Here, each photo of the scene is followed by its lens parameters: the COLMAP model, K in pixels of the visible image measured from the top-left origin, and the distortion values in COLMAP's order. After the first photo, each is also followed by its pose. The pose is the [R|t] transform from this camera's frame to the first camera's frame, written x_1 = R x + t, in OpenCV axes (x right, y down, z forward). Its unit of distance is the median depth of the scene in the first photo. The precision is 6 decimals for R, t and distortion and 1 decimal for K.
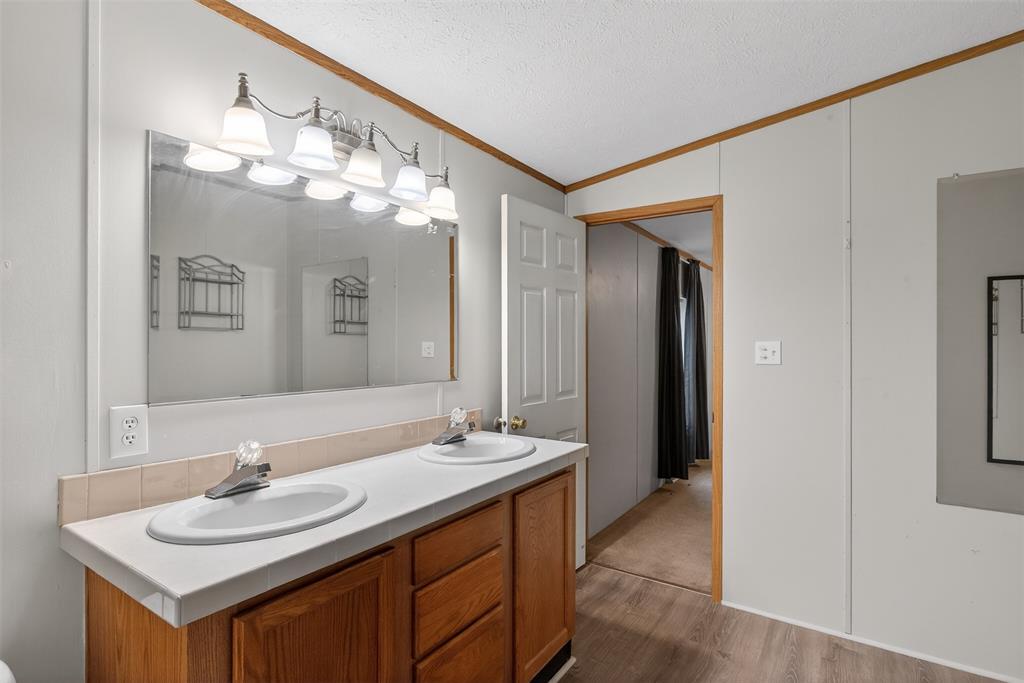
lens RADIAL K [[520.5, 0, 515.3], [0, 520.5, 343.2], [0, 0, 1]] dist [-0.003179, -0.001059]
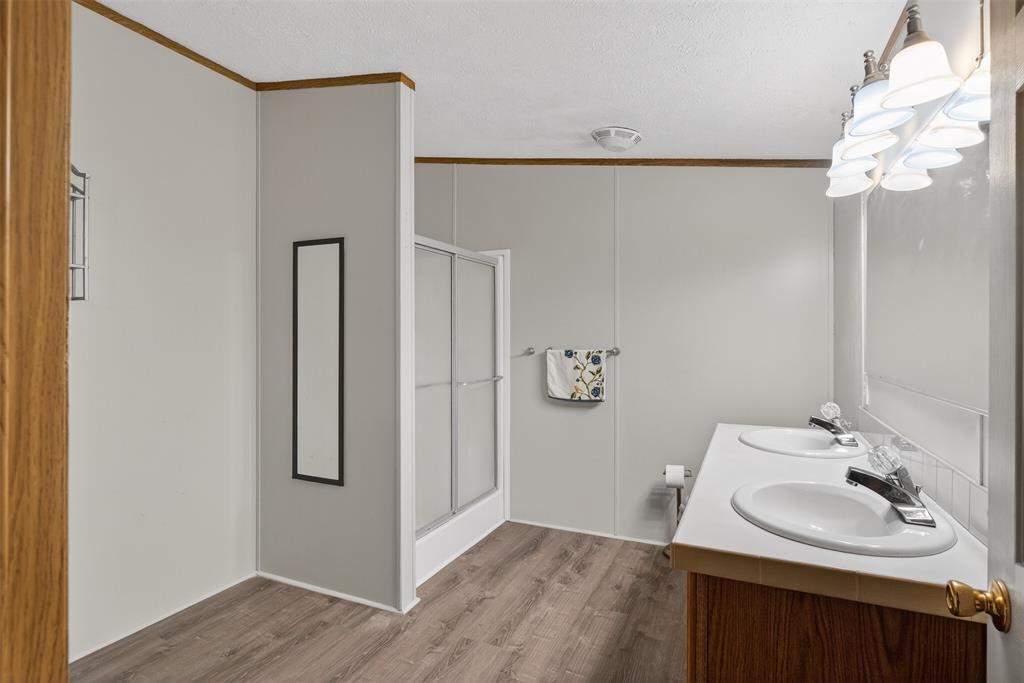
lens RADIAL K [[520.5, 0, 515.3], [0, 520.5, 343.2], [0, 0, 1]] dist [-0.003179, -0.001059]
pose [[-0.986031, -0.003520, -0.166527, 0.439839], [-0.005051, 0.999949, 0.008770, 0.013895], [0.166488, 0.009489, -0.985998, 1.731783]]
